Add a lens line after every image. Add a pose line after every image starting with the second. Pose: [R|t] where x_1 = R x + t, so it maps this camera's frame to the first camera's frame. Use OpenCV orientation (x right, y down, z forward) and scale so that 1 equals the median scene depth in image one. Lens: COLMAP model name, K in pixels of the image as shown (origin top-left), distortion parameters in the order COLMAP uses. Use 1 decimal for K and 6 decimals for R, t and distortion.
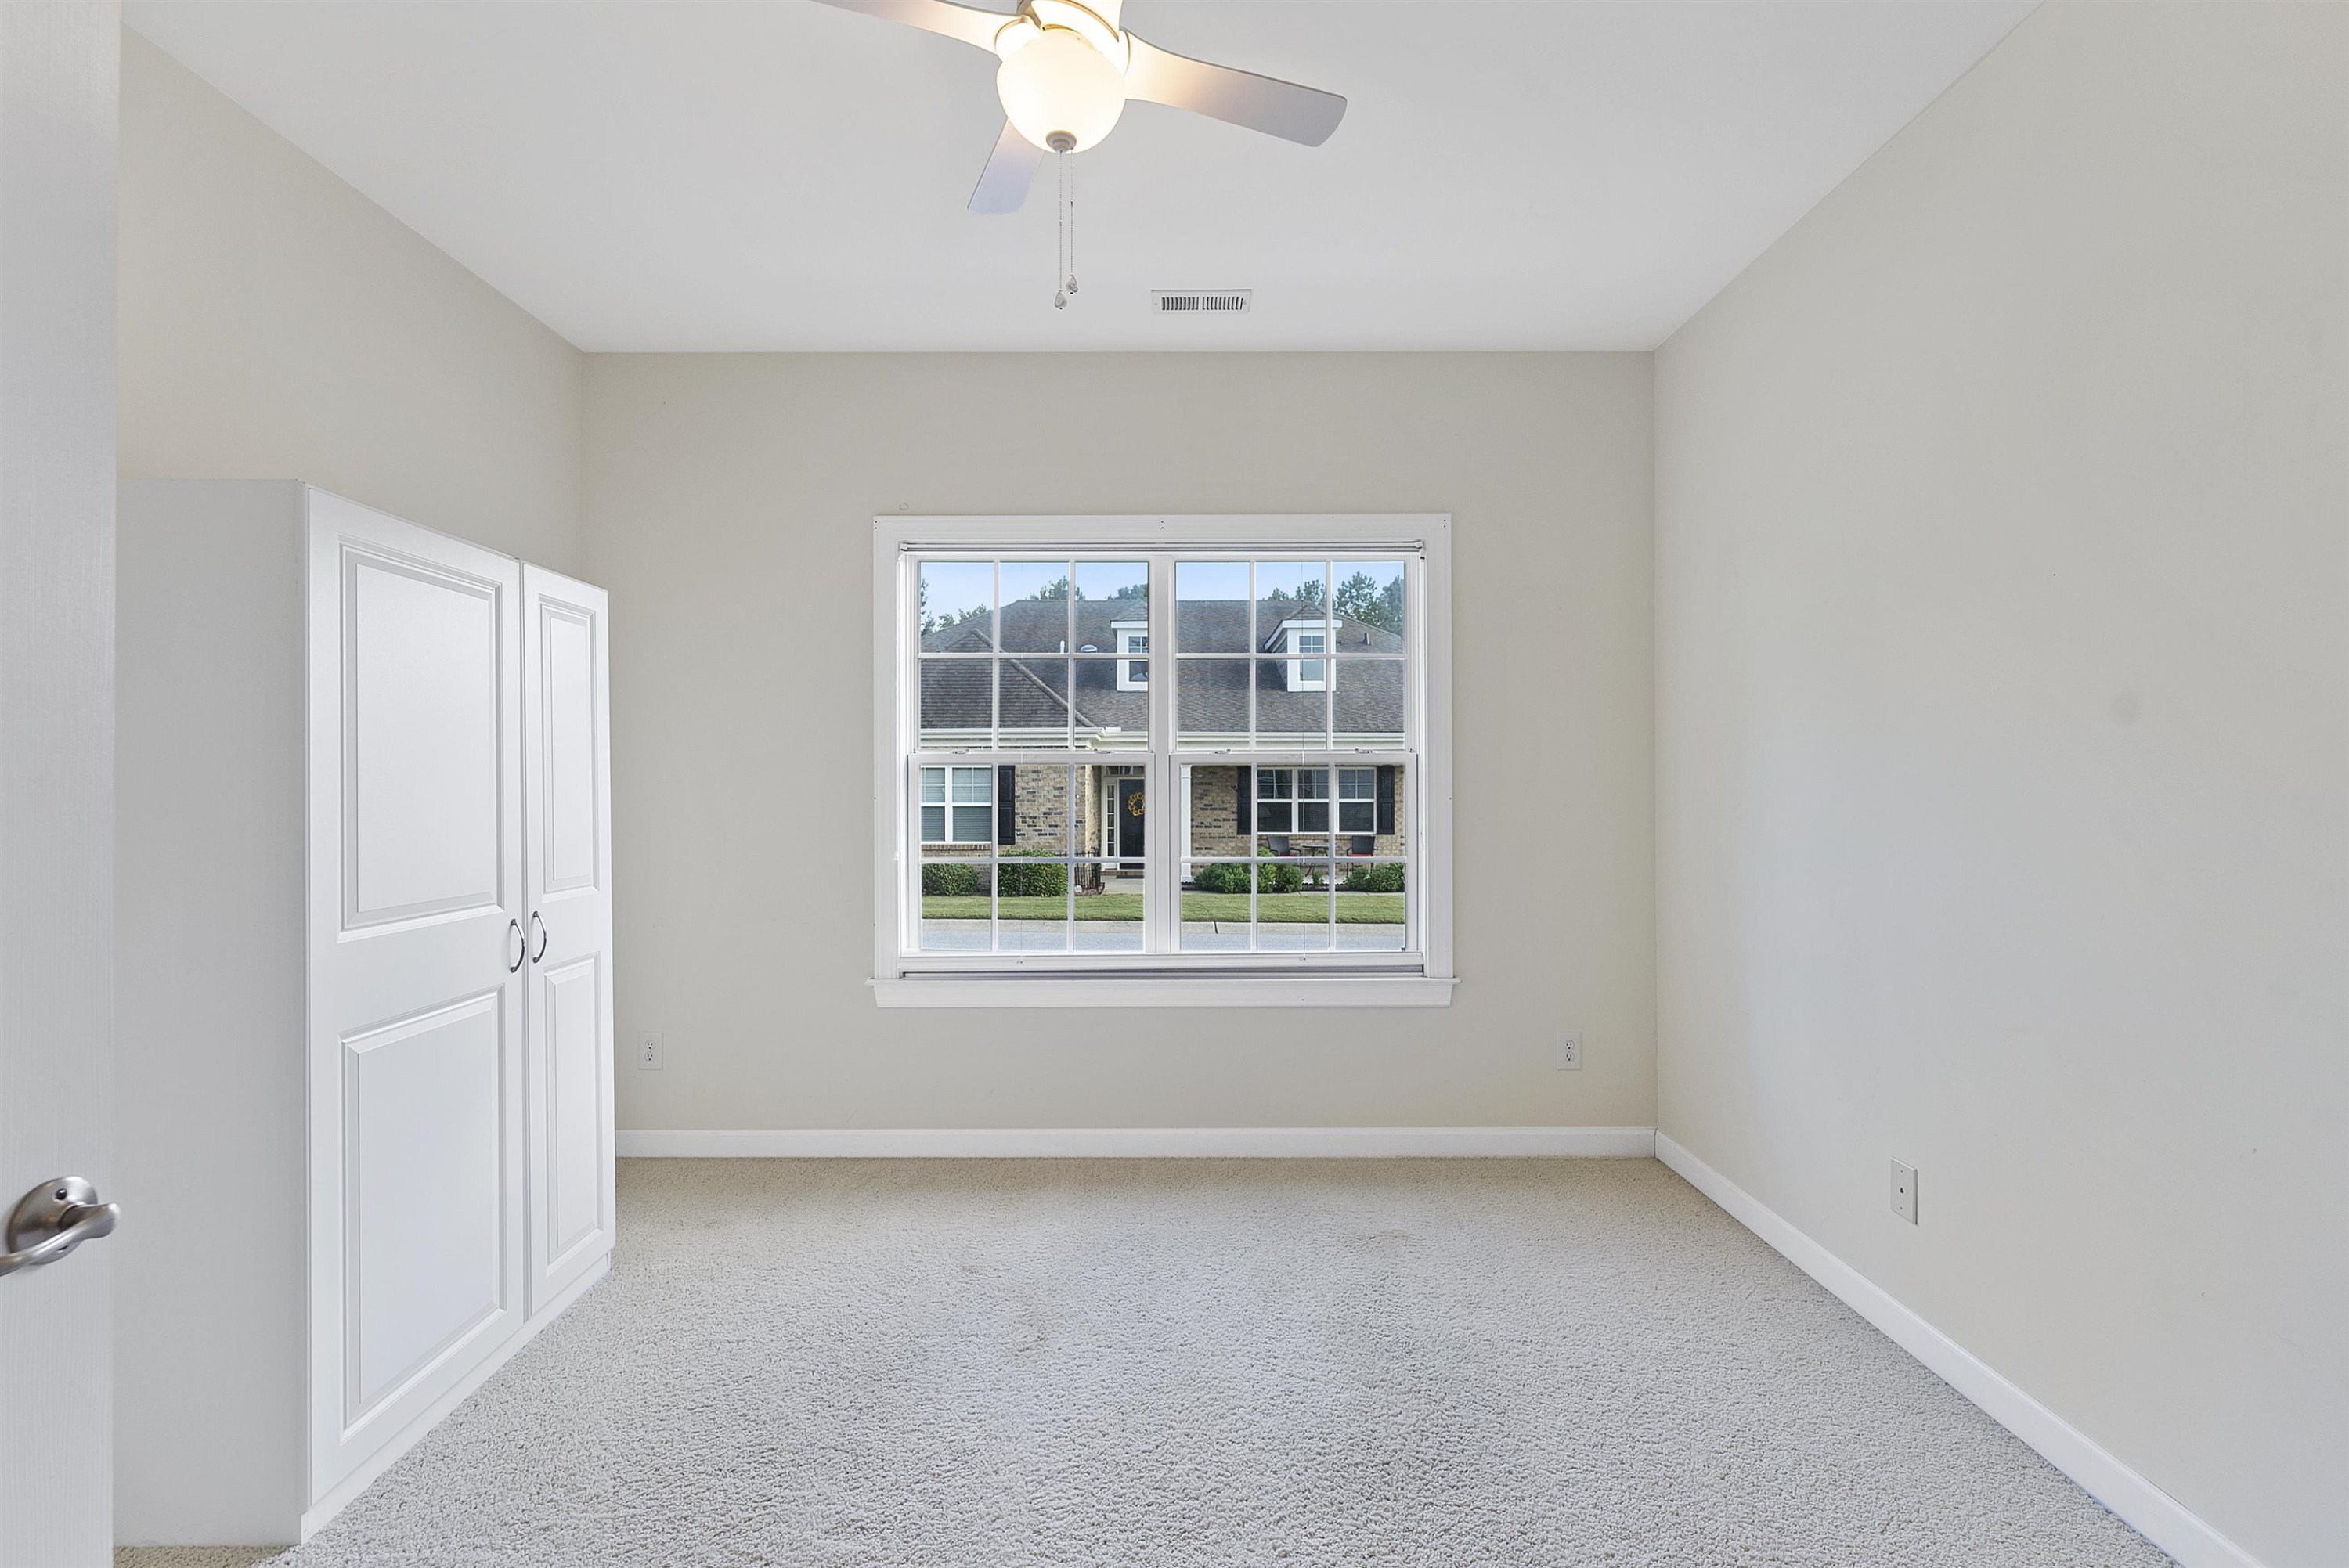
lens RADIAL K [[1036.0, 0, 1174.5], [0, 1036.0, 784.0], [0, 0, 1]] dist [-0.001809, -0.000144]
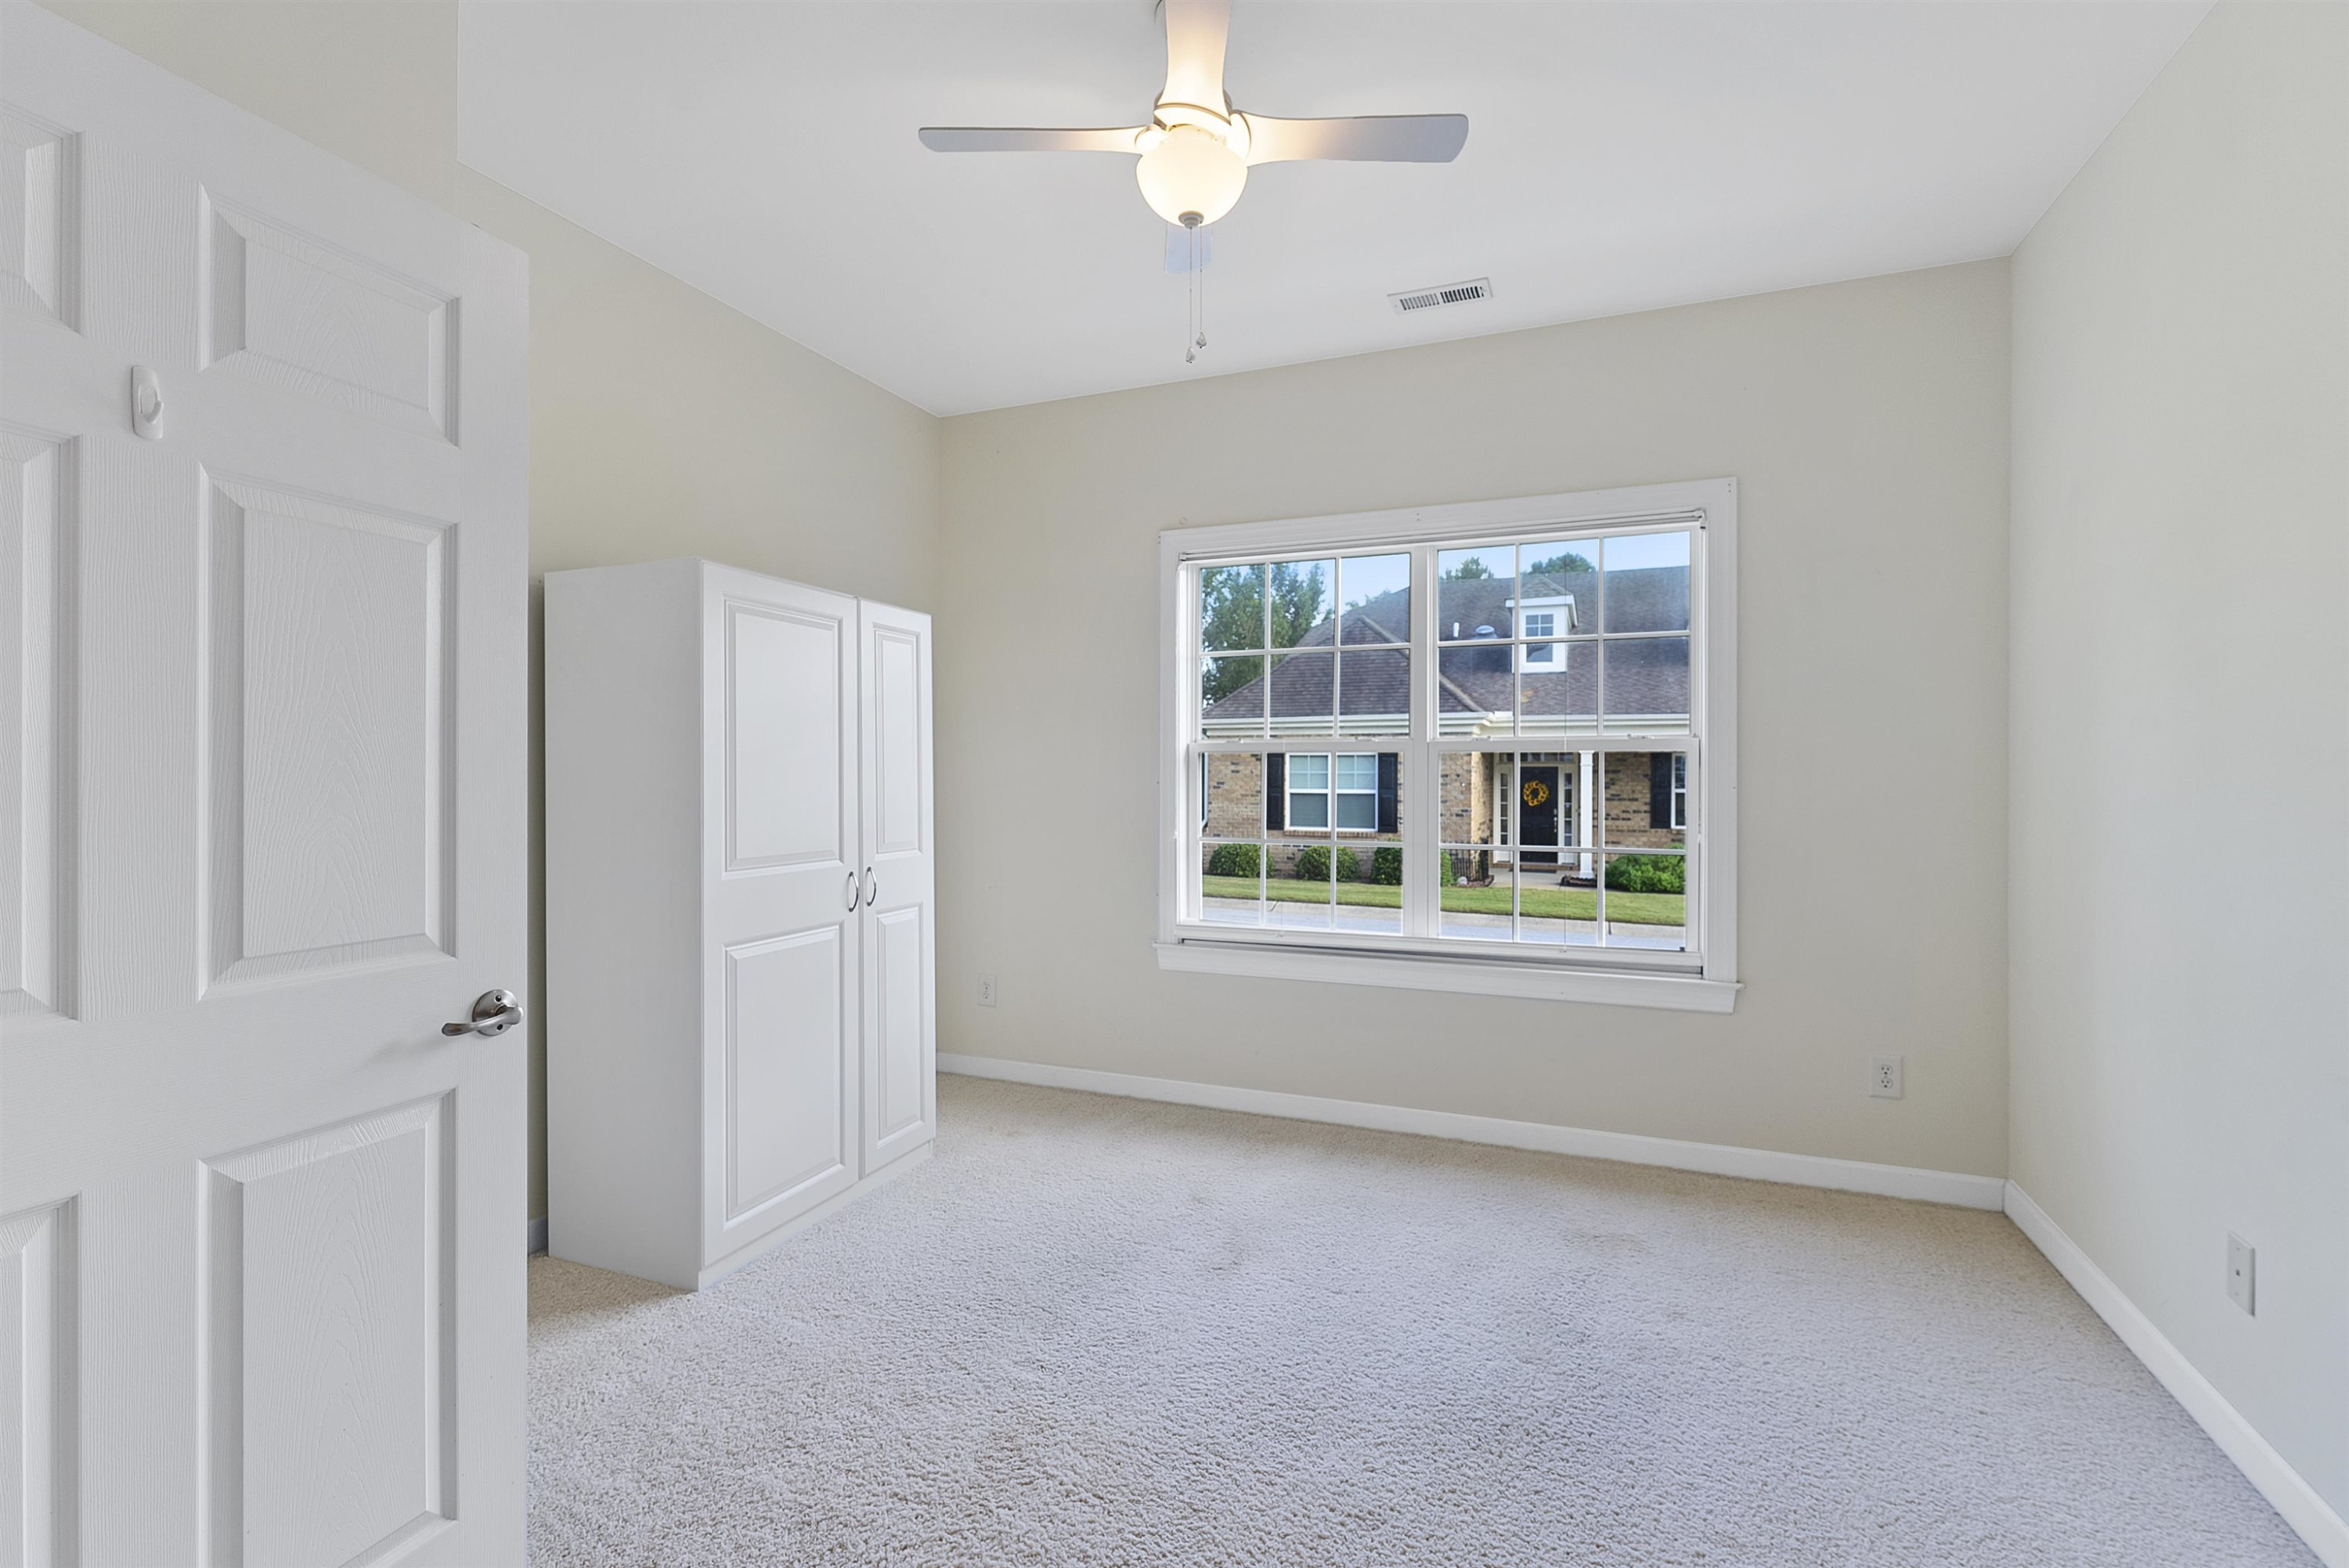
lens RADIAL K [[1055.3, 0, 1172.3], [0, 1055.3, 778.4], [0, 0, 1]] dist [-0.000391, 0.000021]
pose [[0.924682, 0.005385, -0.380701, 0.177259], [-0.002897, 0.999971, 0.007108, 0.000941], [0.380728, -0.005469, 0.924671, -0.060729]]
